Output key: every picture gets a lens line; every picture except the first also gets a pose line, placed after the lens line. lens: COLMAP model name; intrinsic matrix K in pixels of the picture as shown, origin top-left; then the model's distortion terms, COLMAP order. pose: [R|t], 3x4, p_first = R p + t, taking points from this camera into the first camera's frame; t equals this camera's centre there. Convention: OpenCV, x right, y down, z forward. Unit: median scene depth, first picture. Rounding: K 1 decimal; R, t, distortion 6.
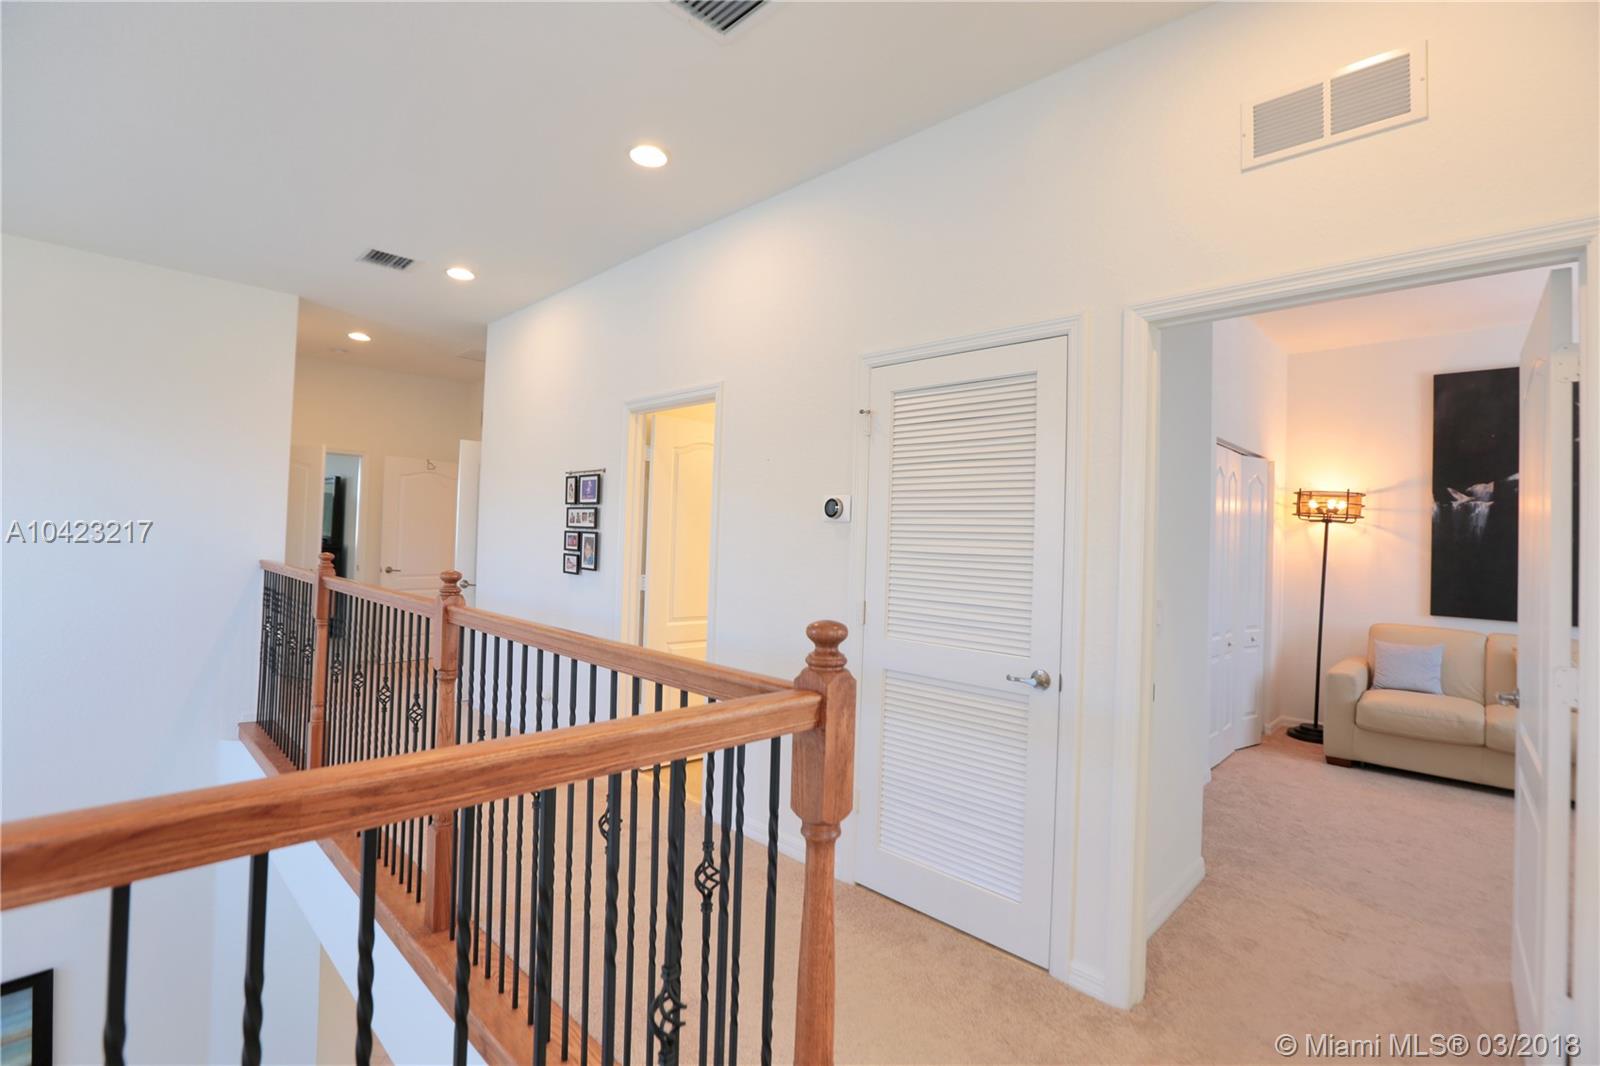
lens RADIAL K [[729.5, 0, 798.5], [0, 729.5, 519.8], [0, 0, 1]] dist [-0.038747, 0.009845]
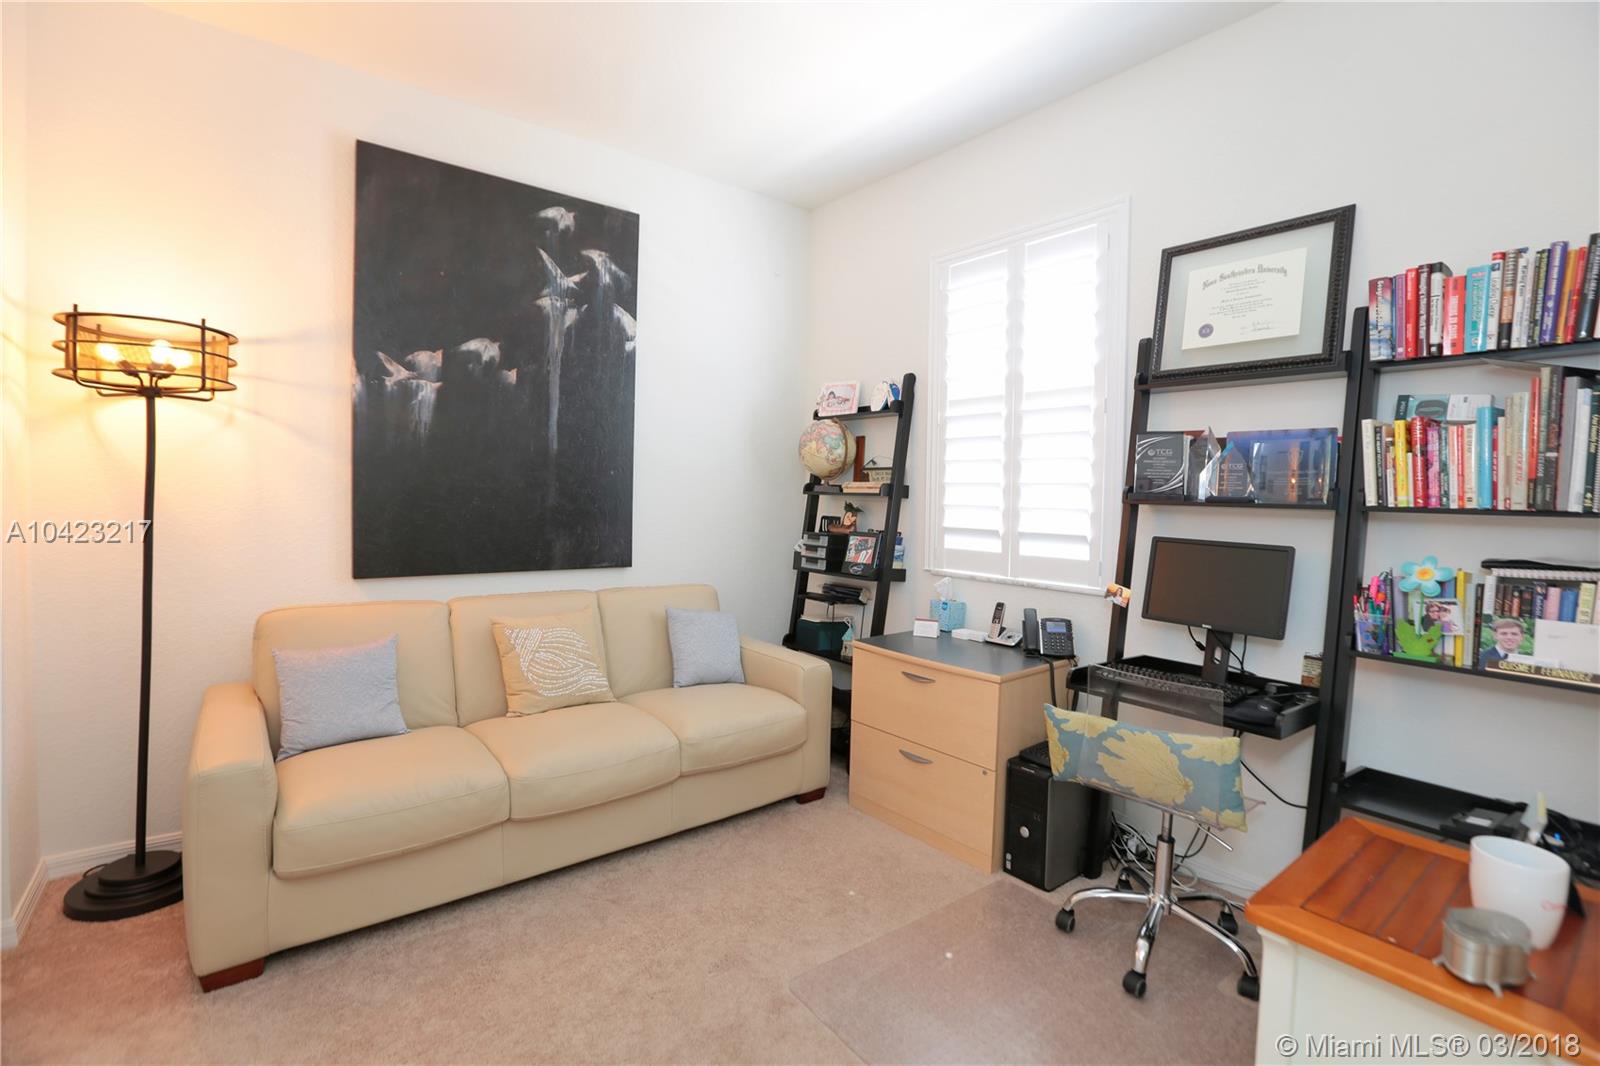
lens RADIAL K [[729.5, 0, 799.8], [0, 729.5, 523.5], [0, 0, 1]] dist [-0.038747, 0.009845]
pose [[0.145658, -0.074561, 0.986521, 0.387129], [-0.023825, 0.996603, 0.078840, 0.037204], [-0.989048, -0.034987, 0.143387, 0.577090]]
